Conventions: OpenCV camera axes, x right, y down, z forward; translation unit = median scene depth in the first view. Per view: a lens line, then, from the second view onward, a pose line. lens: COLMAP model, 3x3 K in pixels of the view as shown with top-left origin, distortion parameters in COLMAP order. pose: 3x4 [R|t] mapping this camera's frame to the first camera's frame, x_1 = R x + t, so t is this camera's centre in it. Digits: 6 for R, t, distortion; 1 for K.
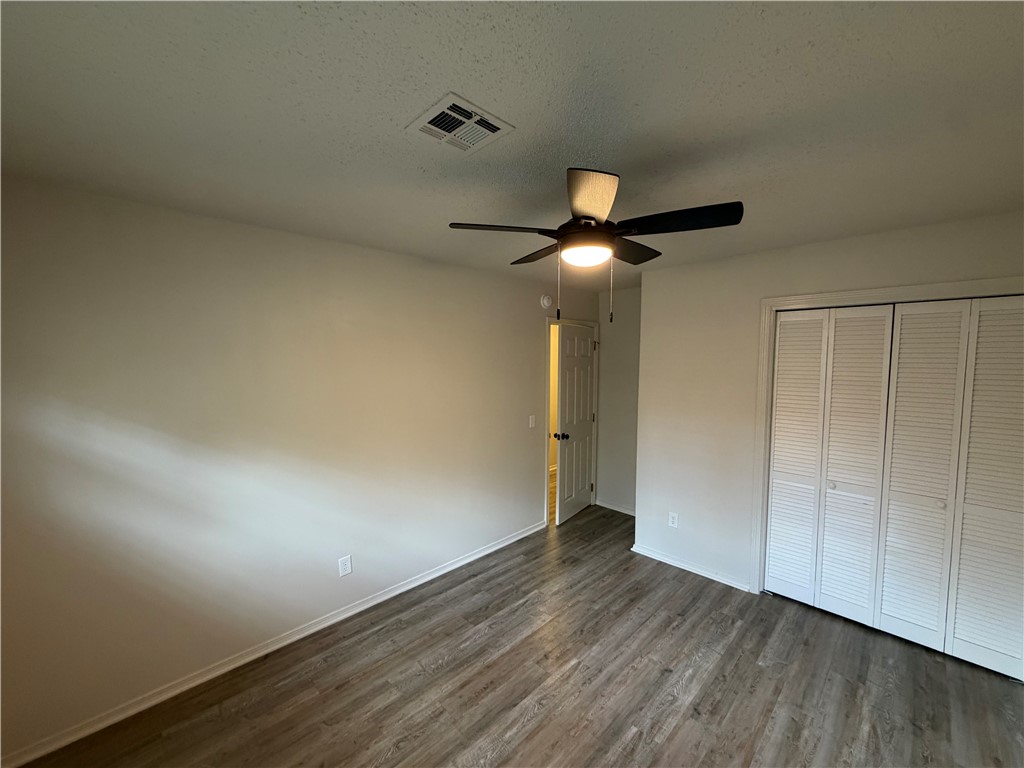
lens RADIAL K [[411.3, 0, 510.2], [0, 411.3, 386.2], [0, 0, 1]] dist [0.004787, -0.000020]
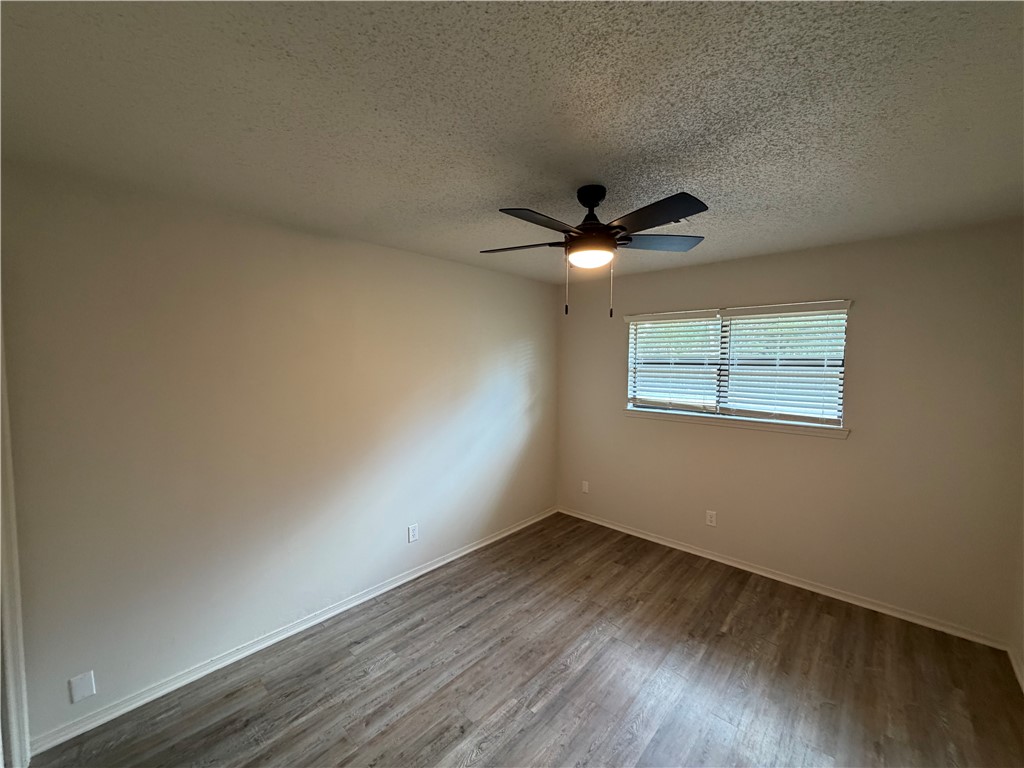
lens RADIAL K [[445.0, 0, 506.7], [0, 445.0, 378.7], [0, 0, 1]] dist [-0.000484, -0.000082]
pose [[-0.998544, 0.002112, -0.053905, 0.413516], [-0.004611, 0.992235, 0.124291, -0.119031], [0.053749, 0.124359, -0.990780, 1.930259]]
